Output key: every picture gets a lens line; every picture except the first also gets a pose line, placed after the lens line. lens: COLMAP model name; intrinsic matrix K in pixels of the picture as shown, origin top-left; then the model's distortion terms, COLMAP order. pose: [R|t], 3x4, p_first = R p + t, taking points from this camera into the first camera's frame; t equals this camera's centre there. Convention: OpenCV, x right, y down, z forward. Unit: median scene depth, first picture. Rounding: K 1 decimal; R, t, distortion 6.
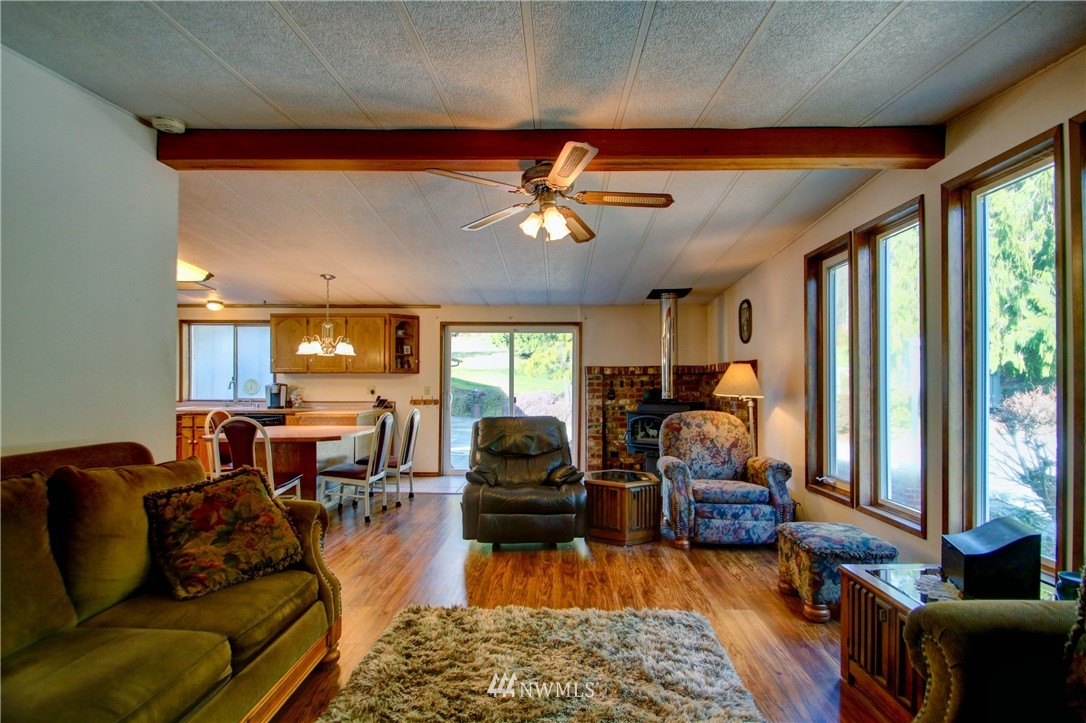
lens RADIAL K [[501.5, 0, 555.4], [0, 501.5, 379.4], [0, 0, 1]] dist [-0.016914, -0.007059]
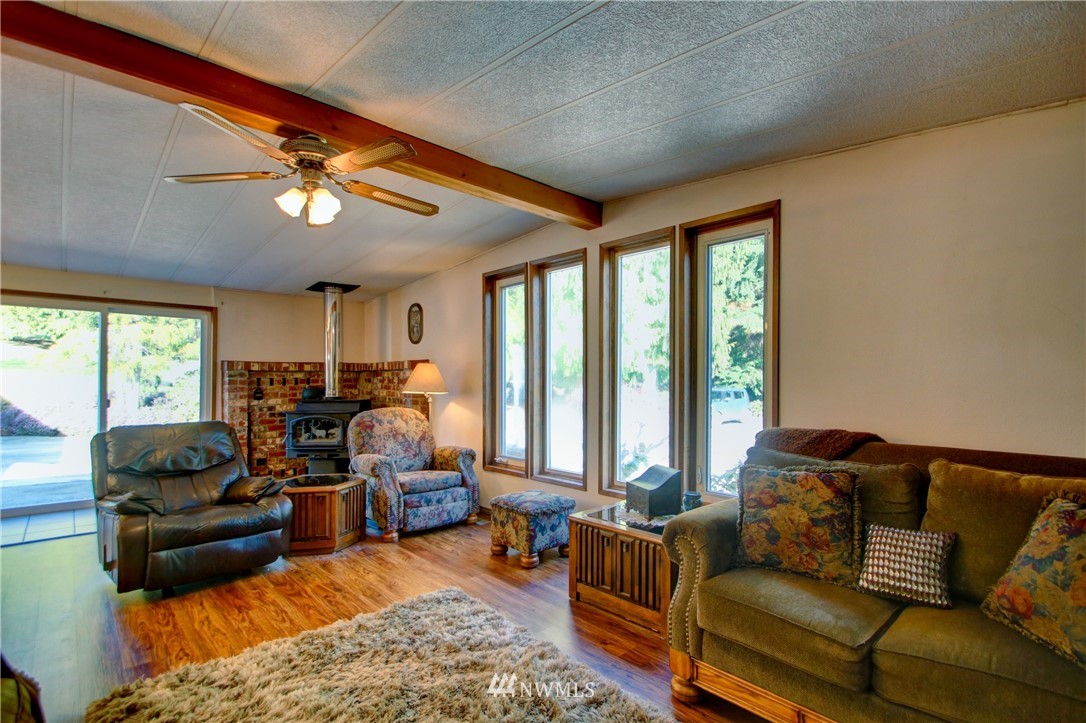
lens RADIAL K [[501.5, 0, 552.1], [0, 501.5, 380.8], [0, 0, 1]] dist [-0.016914, -0.007059]
pose [[0.702372, 0.000067, 0.711810, -0.282539], [-0.006315, 0.999961, 0.006137, -0.001539], [-0.711782, -0.008805, 0.702345, 0.049110]]
